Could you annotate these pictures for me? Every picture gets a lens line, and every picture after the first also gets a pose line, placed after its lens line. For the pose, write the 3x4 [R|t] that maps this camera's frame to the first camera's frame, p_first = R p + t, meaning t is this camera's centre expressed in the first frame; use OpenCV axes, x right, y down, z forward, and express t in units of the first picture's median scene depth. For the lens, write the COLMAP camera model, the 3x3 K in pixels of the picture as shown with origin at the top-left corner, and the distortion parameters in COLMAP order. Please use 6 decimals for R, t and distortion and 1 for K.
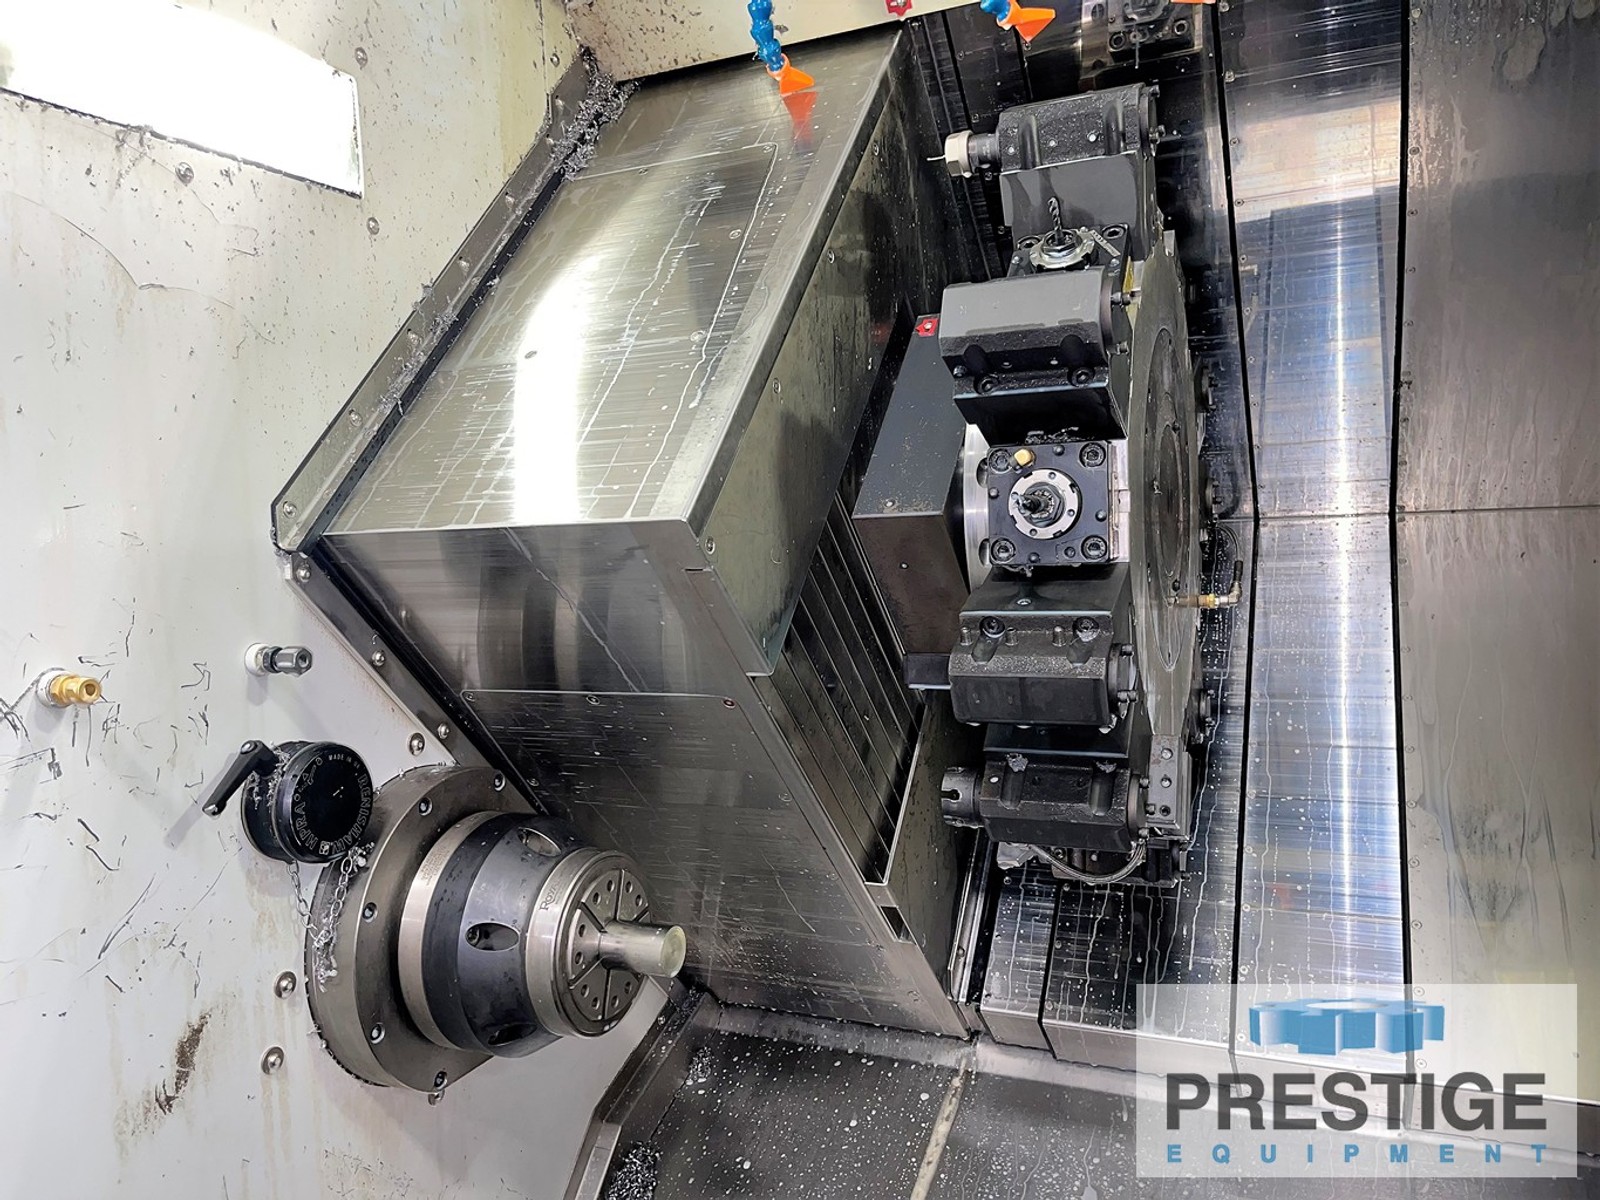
lens RADIAL K [[1222.3, 0, 781.2], [0, 1222.3, 618.6], [0, 0, 1]] dist [0.053342, -0.041267]
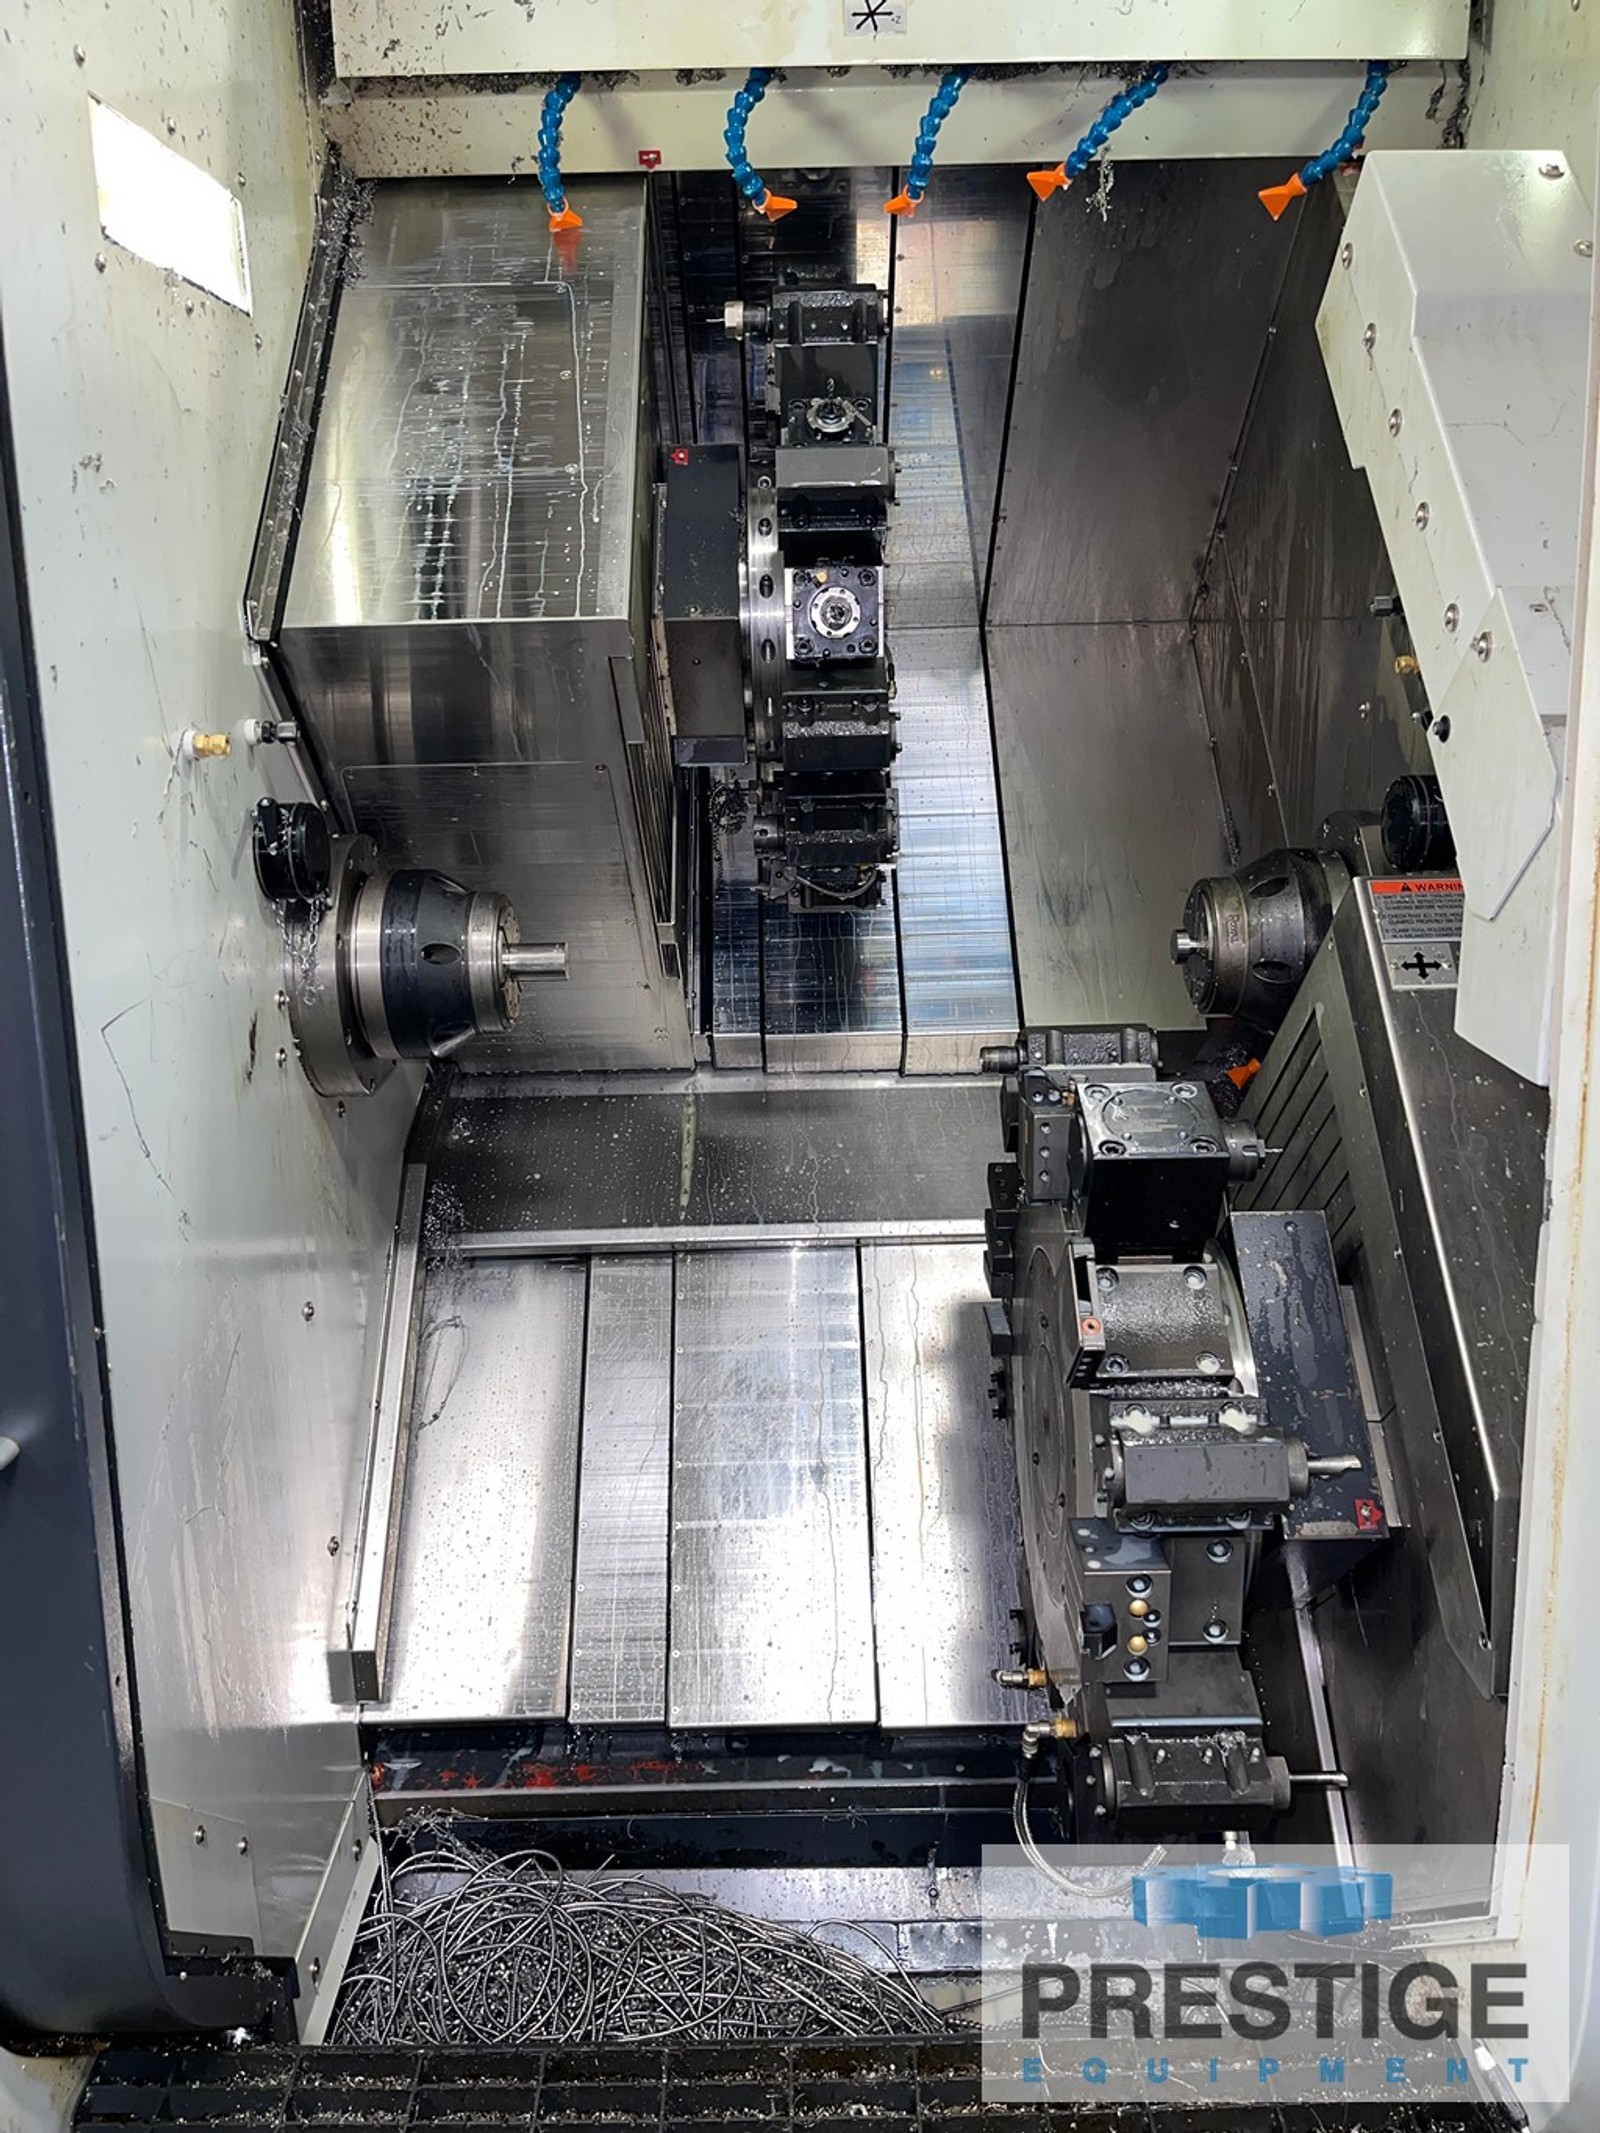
lens RADIAL K [[1629.4, 0, 769.8], [0, 1629.4, 1071.3], [0, 0, 1]] dist [0.053342, -0.041267]
pose [[0.911963, -0.094724, 0.399188, -0.592357], [0.021722, 0.982765, 0.183578, 0.070068], [-0.409698, -0.158745, 0.898303, -0.669991]]
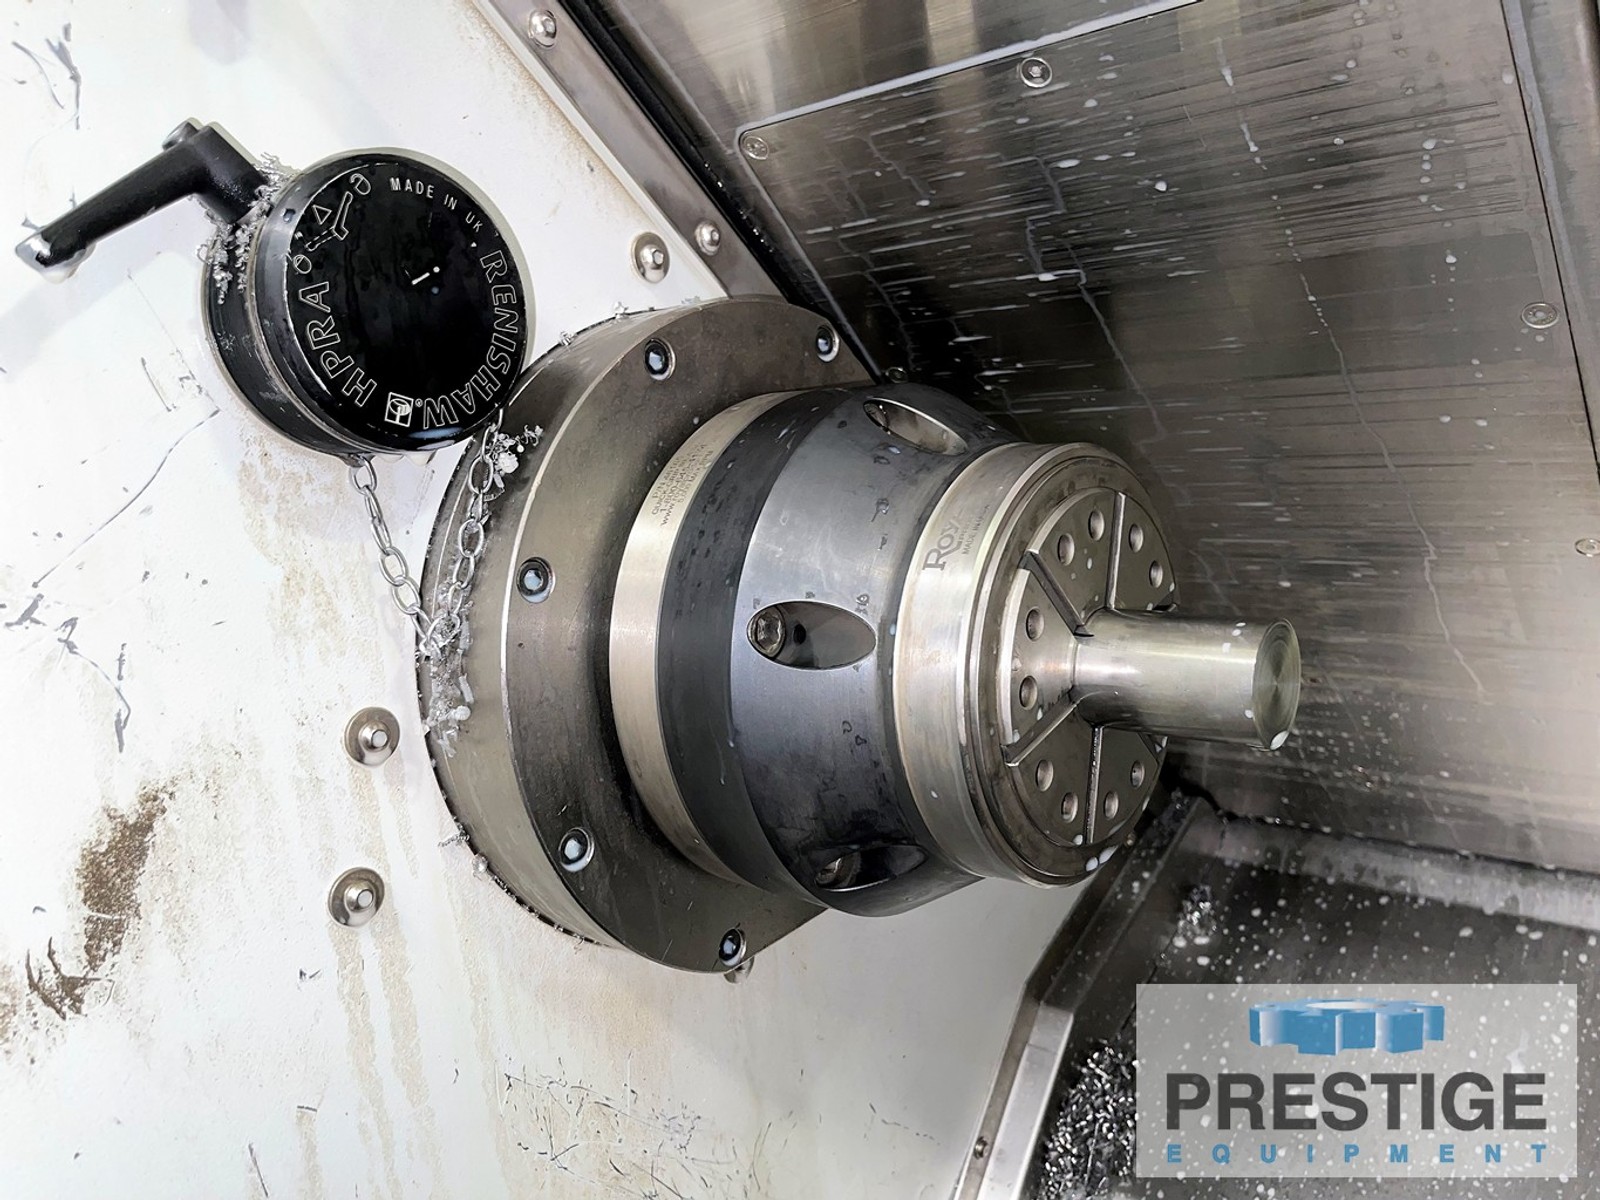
lens RADIAL K [[1239.1, 0, 800.0], [0, 1239.1, 600.0], [0, 0, 1]] dist [0.046838, -0.047644]
pose [[0.960910, -0.007280, -0.276767, -0.121000], [0.045521, 0.990204, 0.131999, 0.185880], [0.273094, -0.139438, 0.951828, 0.590508]]
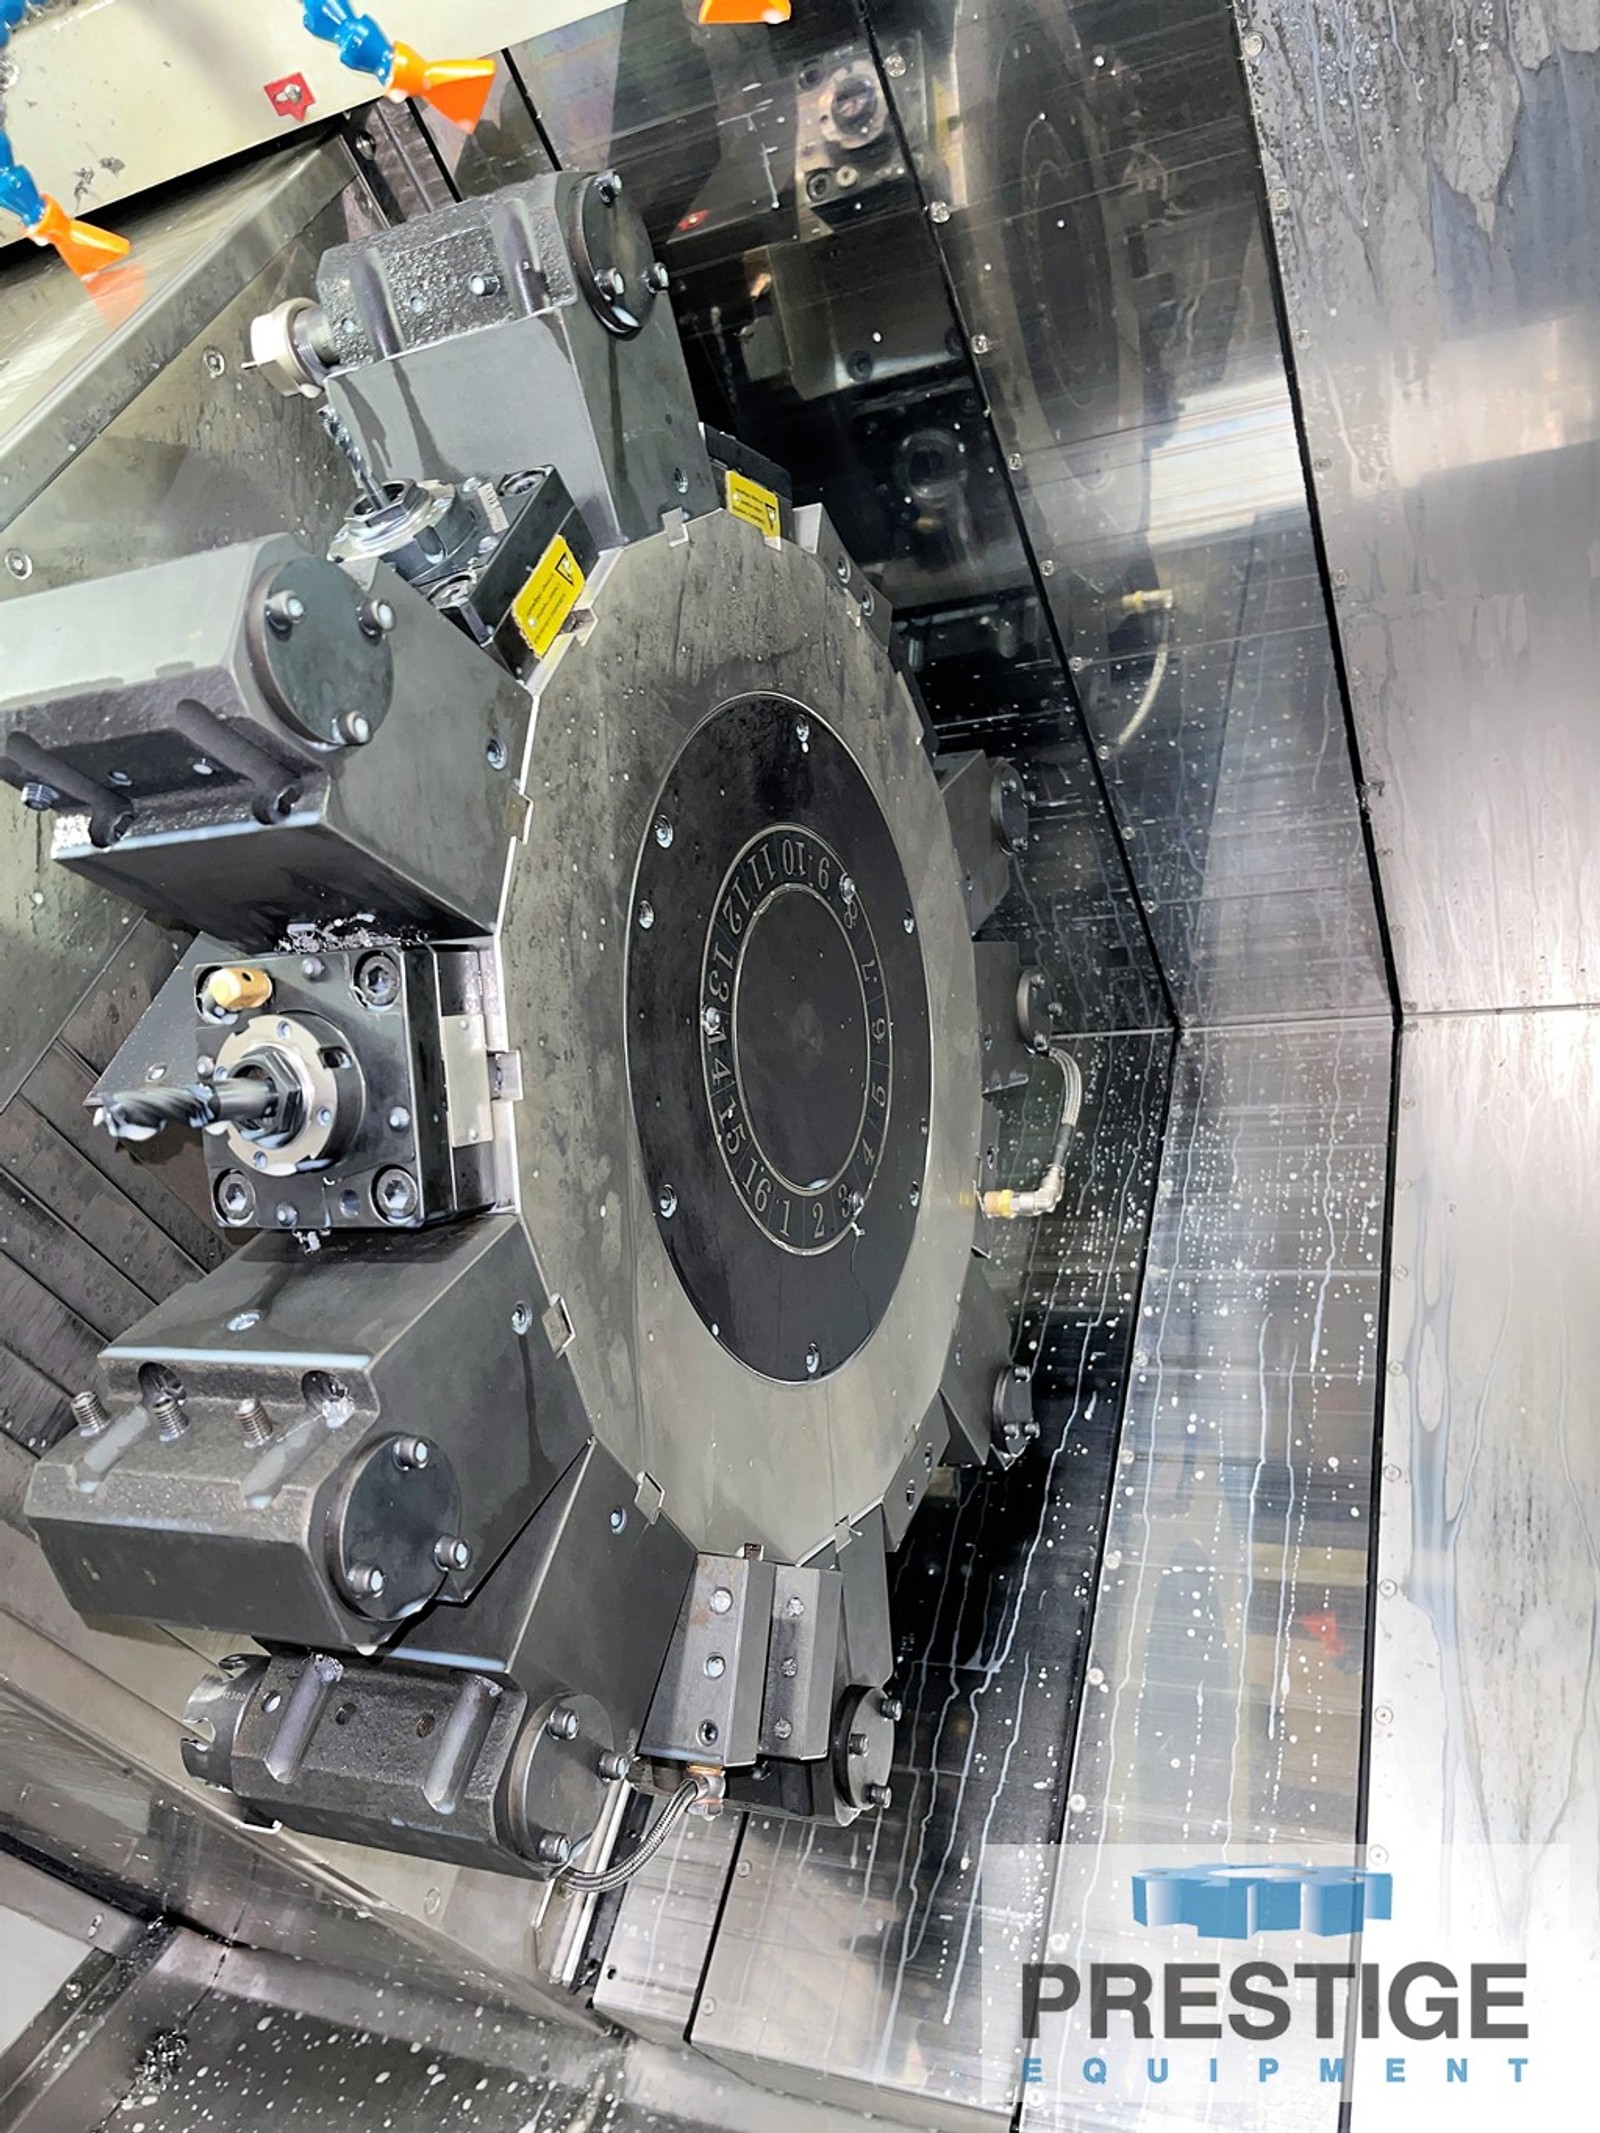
lens RADIAL K [[1637.1, 0, 800.0], [0, 1637.1, 1066.5], [0, 0, 1]] dist [0.083390, -0.120382]
pose [[0.999242, -0.032310, -0.021733, 0.371028], [0.031564, 0.998930, -0.033801, -0.070285], [0.022802, 0.033089, 0.999192, 0.381193]]
